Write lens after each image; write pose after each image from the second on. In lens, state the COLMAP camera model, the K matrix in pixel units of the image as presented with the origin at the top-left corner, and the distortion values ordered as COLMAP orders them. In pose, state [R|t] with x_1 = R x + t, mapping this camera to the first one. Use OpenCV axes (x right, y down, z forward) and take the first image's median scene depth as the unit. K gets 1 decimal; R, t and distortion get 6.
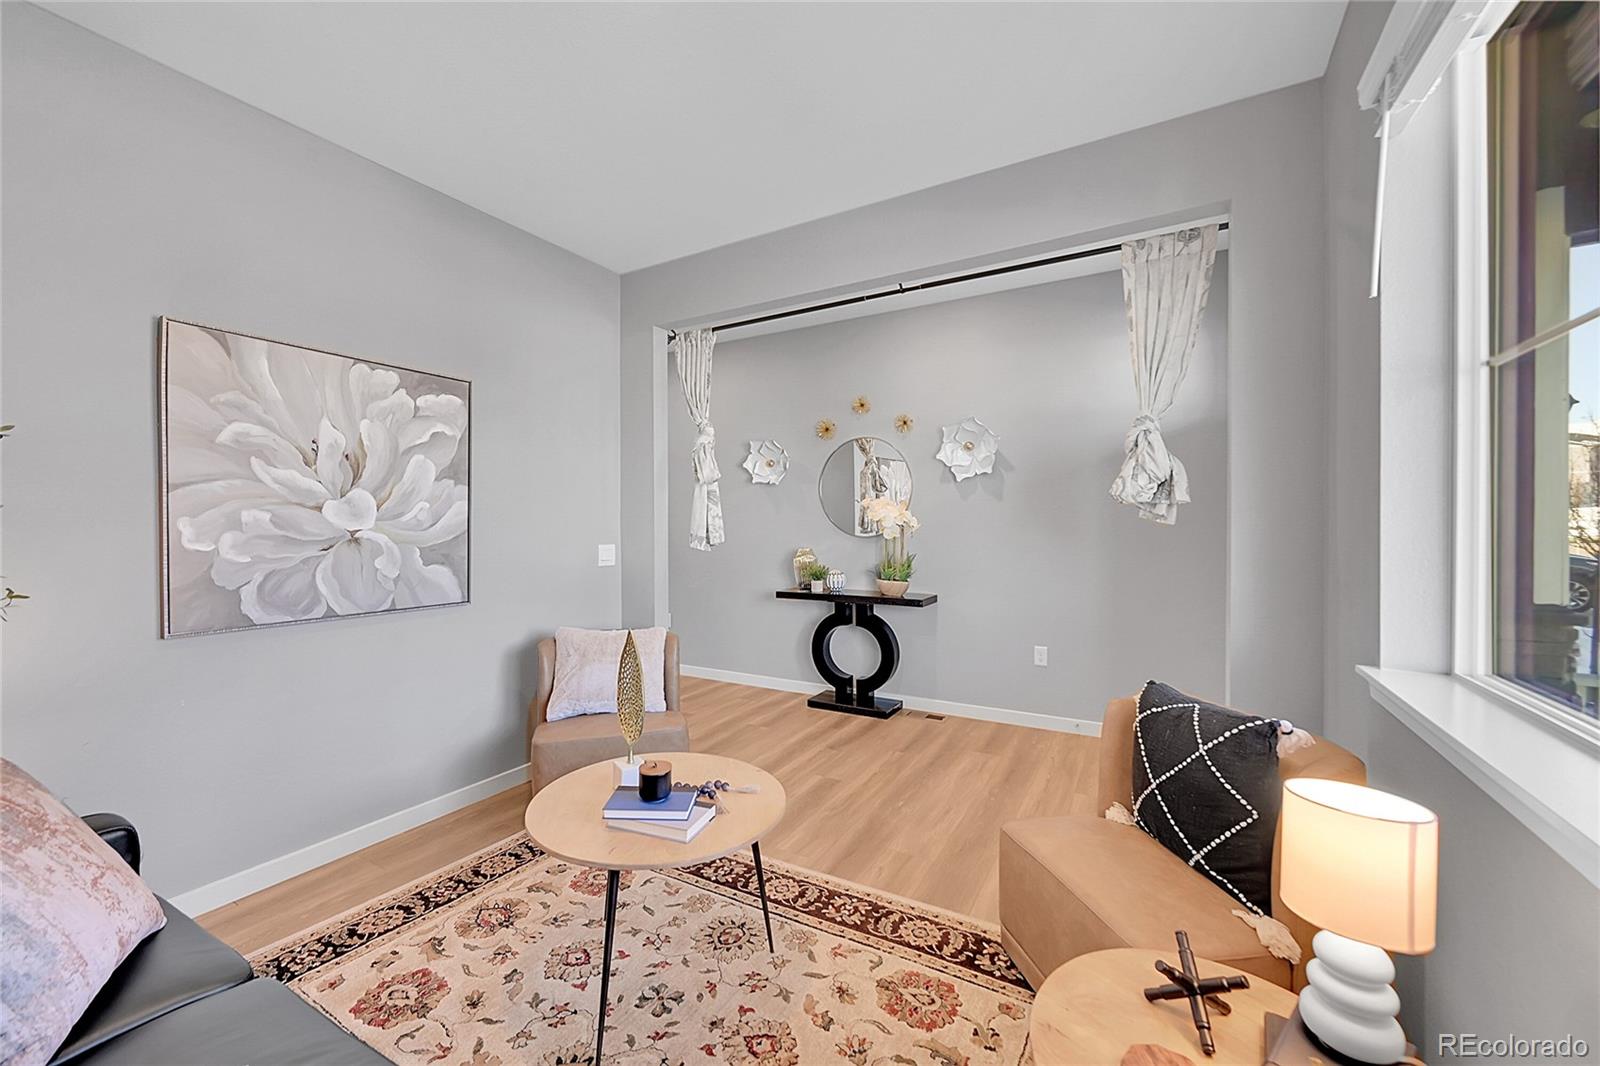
lens RADIAL K [[631.4, 0, 800.0], [0, 631.4, 533.0], [0, 0, 1]] dist [-0.001035, -0.000149]
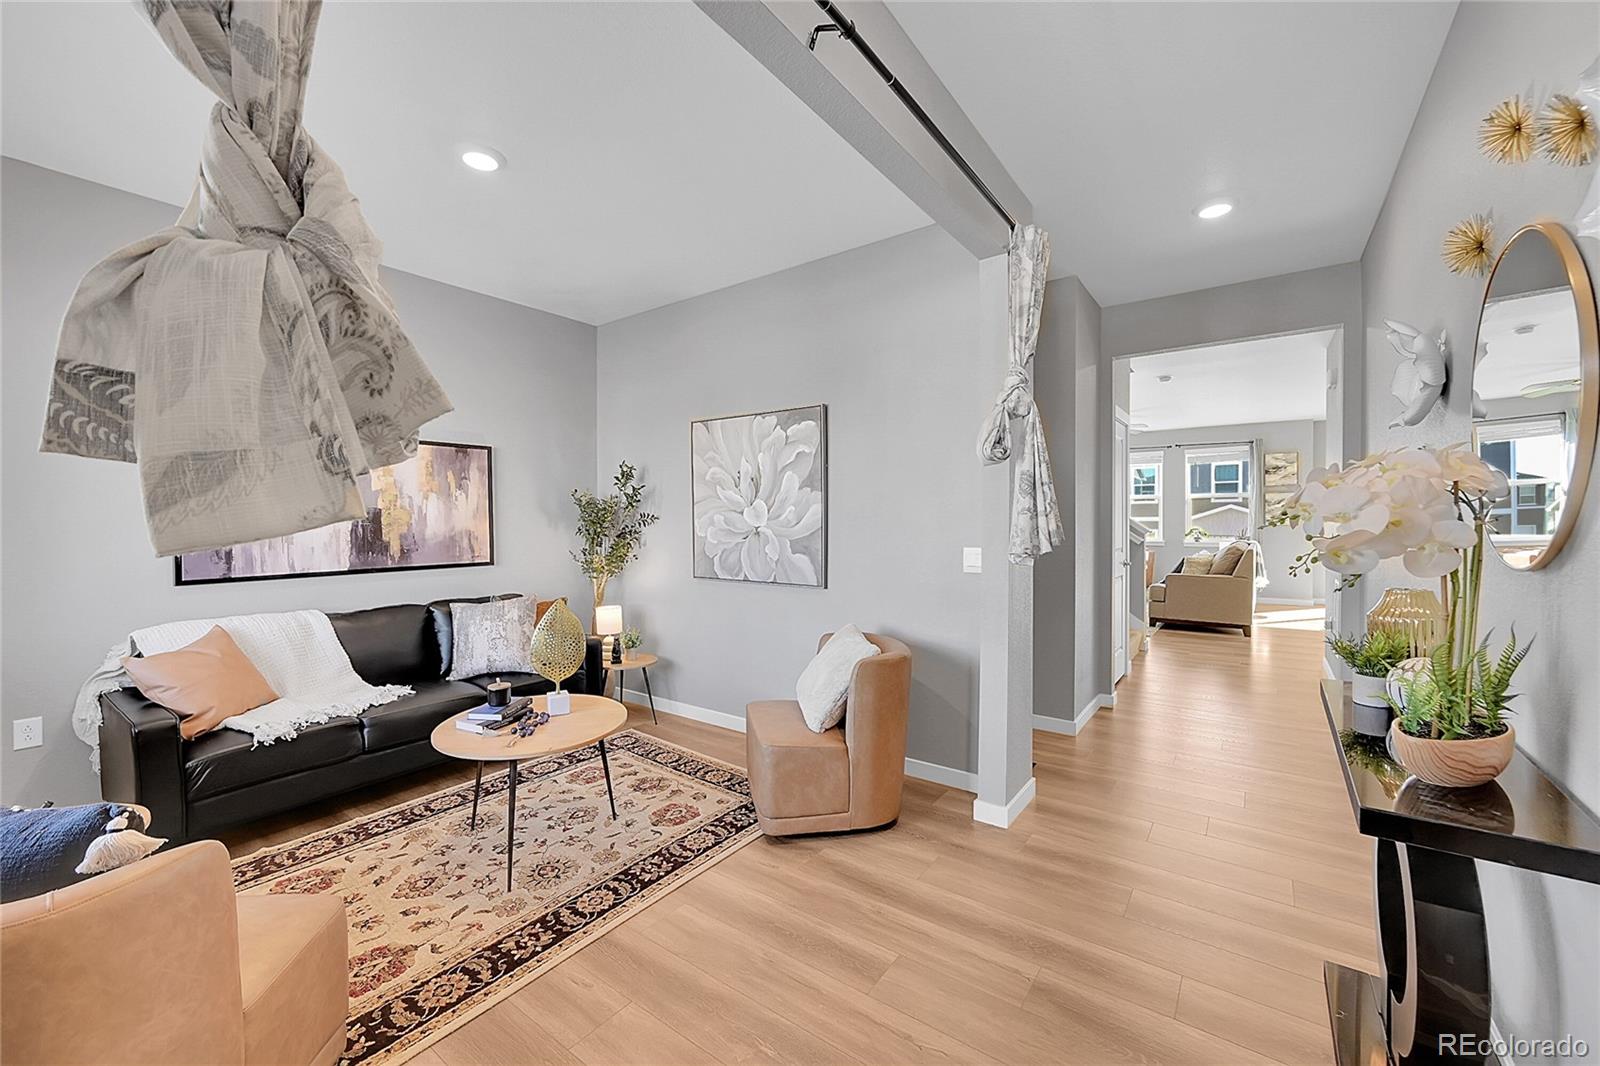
lens RADIAL K [[631.4, 0, 800.0], [0, 631.4, 533.0], [0, 0, 1]] dist [-0.001035, -0.000149]
pose [[-0.118467, 0.025495, -0.992631, 0.801518], [-0.007387, 0.999620, 0.026556, -0.030396], [0.992931, 0.010478, -0.118234, 1.284564]]
